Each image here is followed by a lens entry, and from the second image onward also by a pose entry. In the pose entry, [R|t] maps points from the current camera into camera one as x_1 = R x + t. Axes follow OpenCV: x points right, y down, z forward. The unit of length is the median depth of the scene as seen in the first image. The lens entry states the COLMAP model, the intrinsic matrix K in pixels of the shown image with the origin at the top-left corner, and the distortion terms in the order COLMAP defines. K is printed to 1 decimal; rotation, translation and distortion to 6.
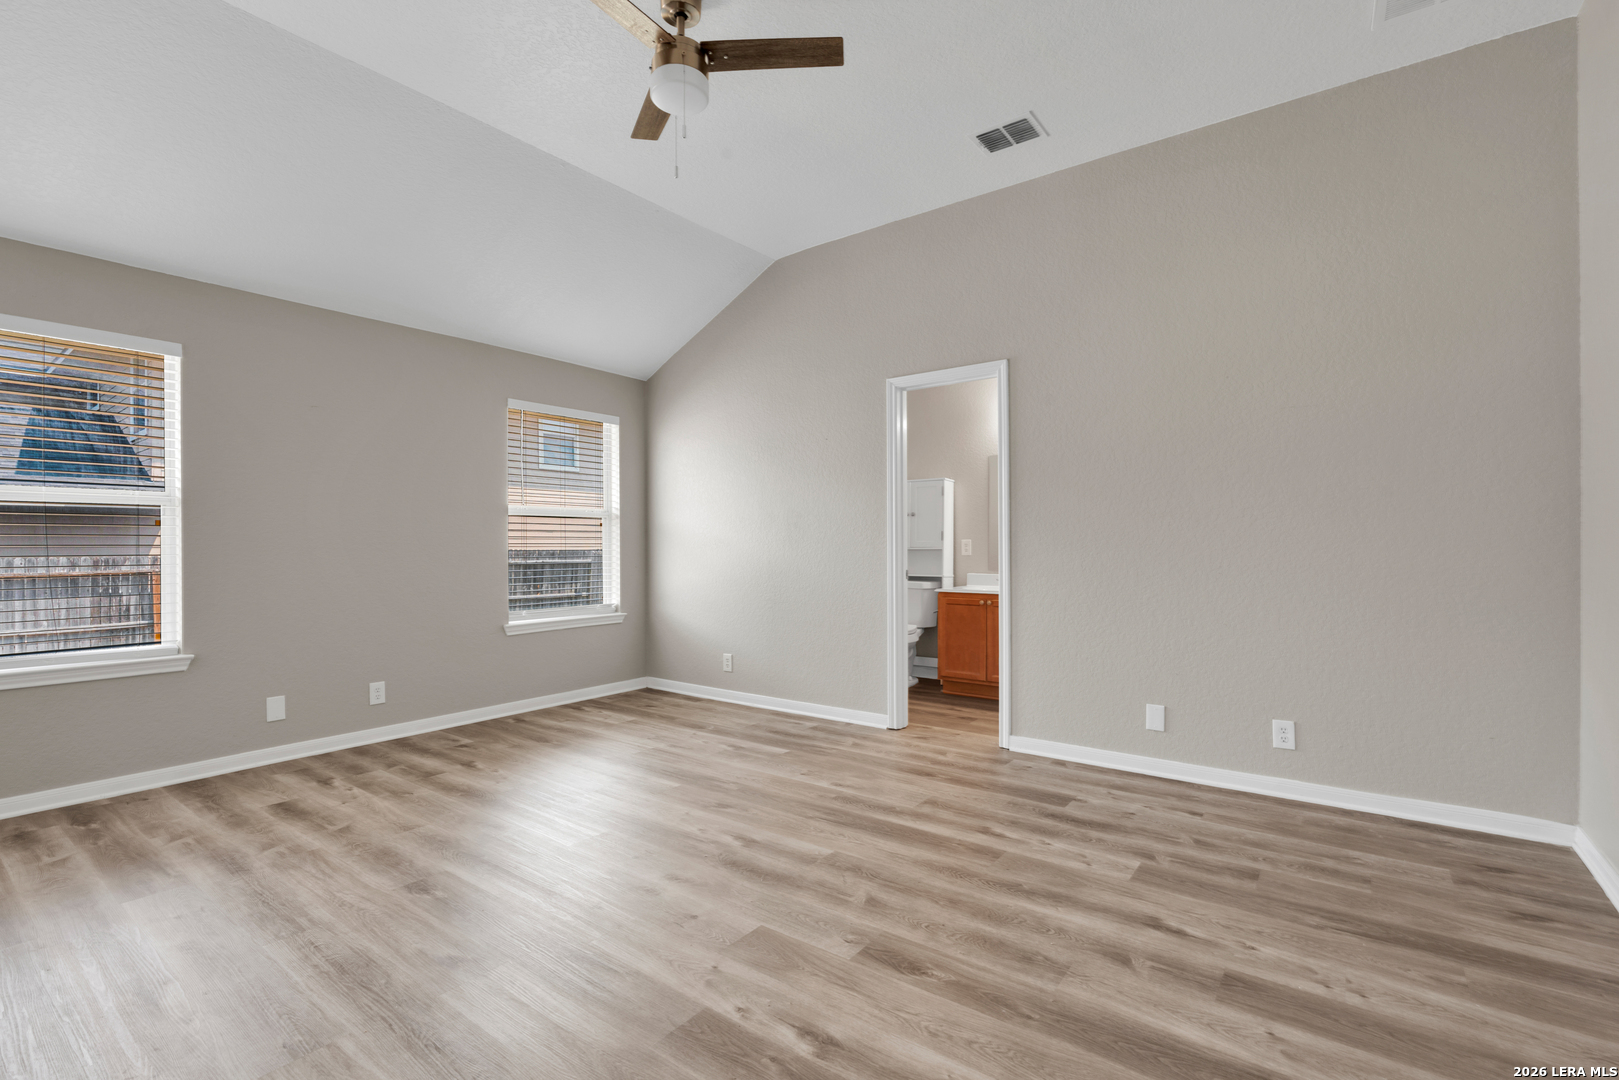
lens RADIAL K [[700.3, 0, 800.5], [0, 700.3, 545.3], [0, 0, 1]] dist [0.000066, -0.000044]
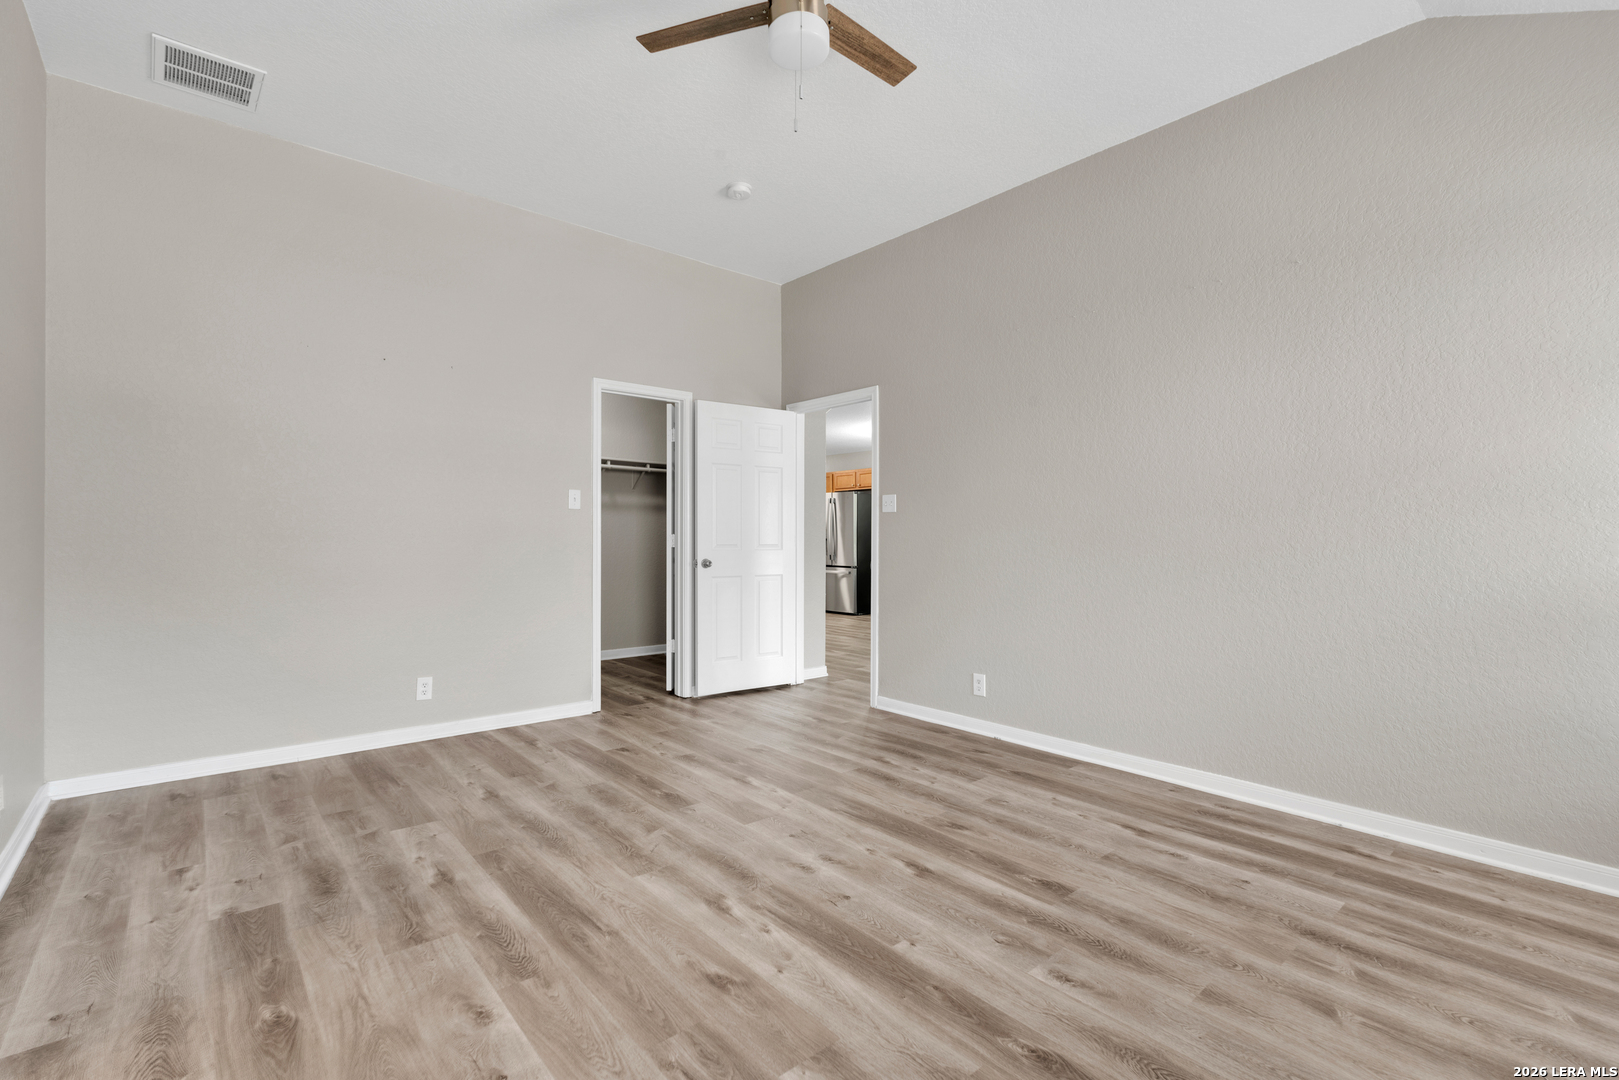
lens RADIAL K [[700.3, 0, 813.5], [0, 700.3, 540.3], [0, 0, 1]] dist [0.000066, -0.000044]
pose [[-0.981488, -0.003433, 0.191495, -0.342205], [-0.002623, 0.999987, 0.004481, -0.011300], [-0.191508, 0.003896, -0.981483, 1.772441]]
